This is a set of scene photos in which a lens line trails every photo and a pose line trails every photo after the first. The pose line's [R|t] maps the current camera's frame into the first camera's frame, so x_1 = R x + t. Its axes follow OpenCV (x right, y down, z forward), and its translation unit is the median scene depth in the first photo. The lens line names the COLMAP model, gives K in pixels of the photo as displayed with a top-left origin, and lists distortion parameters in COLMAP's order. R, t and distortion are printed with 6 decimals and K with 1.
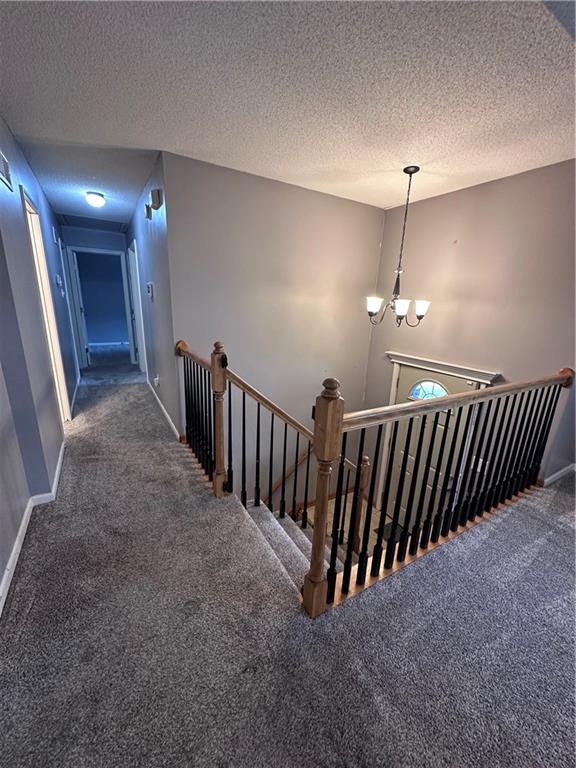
lens RADIAL K [[307.2, 0, 288.0], [0, 307.2, 384.2], [0, 0, 1]] dist [-0.002426, 0.000630]
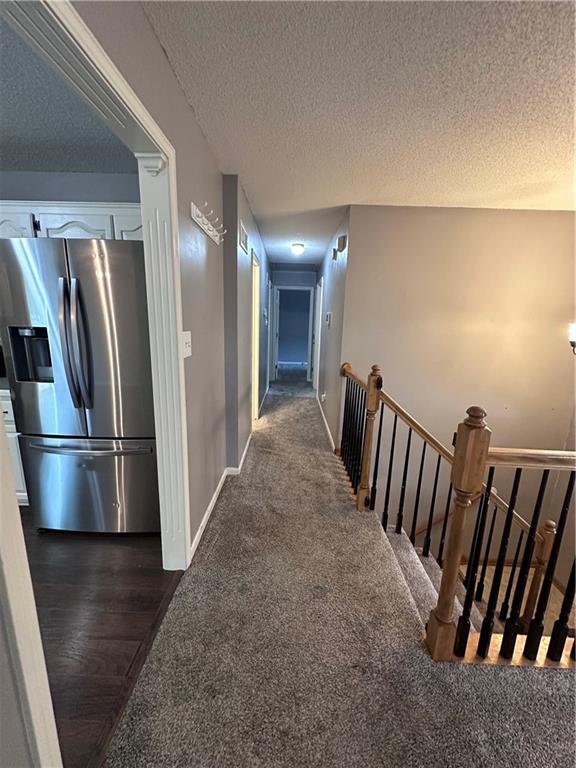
lens RADIAL K [[307.2, 0, 286.2], [0, 307.2, 384.6], [0, 0, 1]] dist [-0.002426, 0.000630]
pose [[0.851396, 0.095144, -0.515822, 0.065172], [-0.136456, 0.989727, -0.042671, 0.019496], [0.506463, 0.106717, 0.855632, -0.082604]]
